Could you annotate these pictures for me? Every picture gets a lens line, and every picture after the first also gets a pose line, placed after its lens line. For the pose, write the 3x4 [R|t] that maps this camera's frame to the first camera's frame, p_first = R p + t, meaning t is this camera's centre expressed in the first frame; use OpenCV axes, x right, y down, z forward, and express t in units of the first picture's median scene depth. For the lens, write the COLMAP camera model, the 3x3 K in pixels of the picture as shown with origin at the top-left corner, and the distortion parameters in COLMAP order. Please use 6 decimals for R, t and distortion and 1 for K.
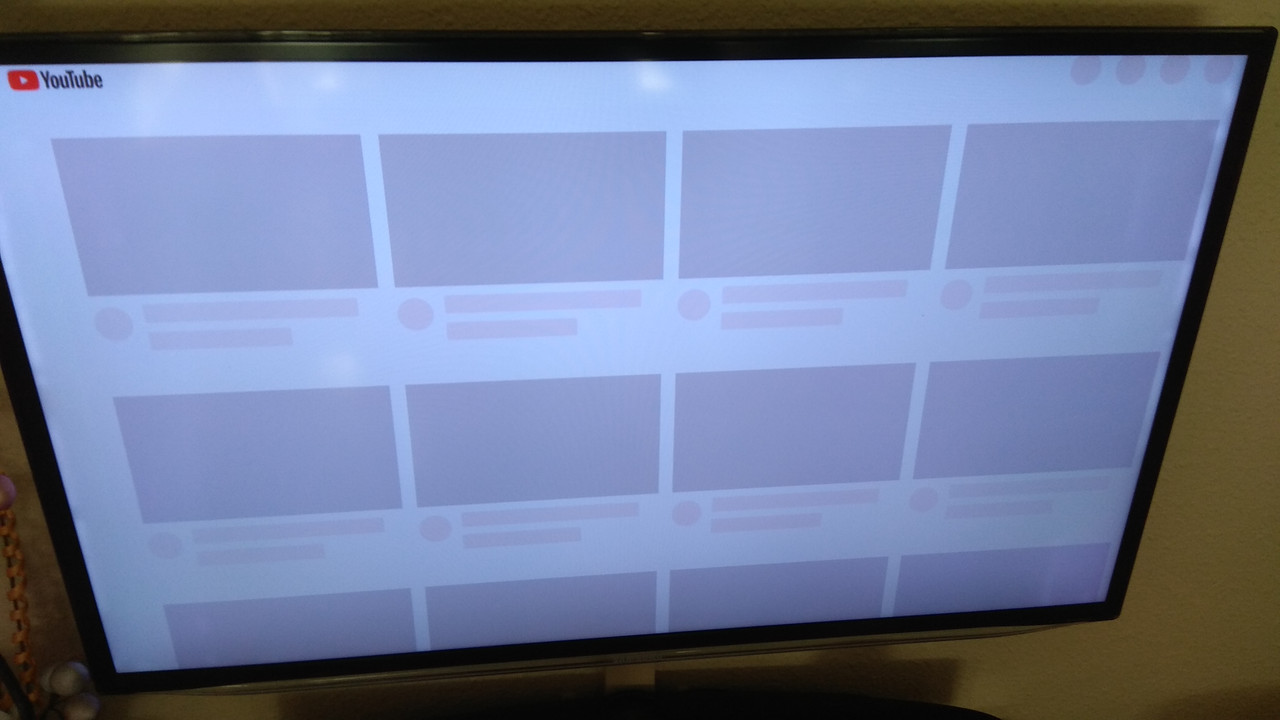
lens RADIAL K [[961.9, 0, 651.1], [0, 961.9, 368.4], [0, 0, 1]] dist [-0.004529, -0.000536]
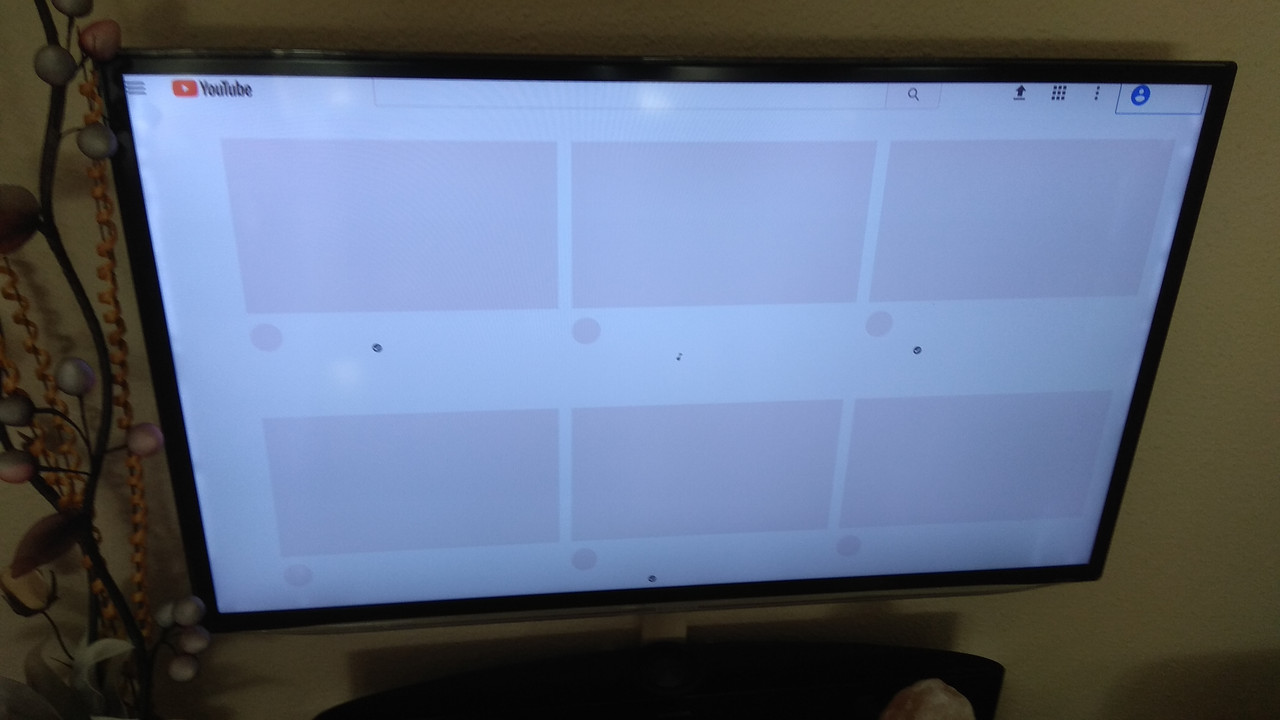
lens RADIAL K [[946.0, 0, 640.0], [0, 946.0, 360.0], [0, 0, 1]] dist [0.008682, -0.001854]
pose [[0.999820, 0.012646, 0.014170, -0.087156], [-0.012254, 0.999549, -0.027410, 0.047781], [-0.014510, 0.027232, 0.999524, -0.134554]]
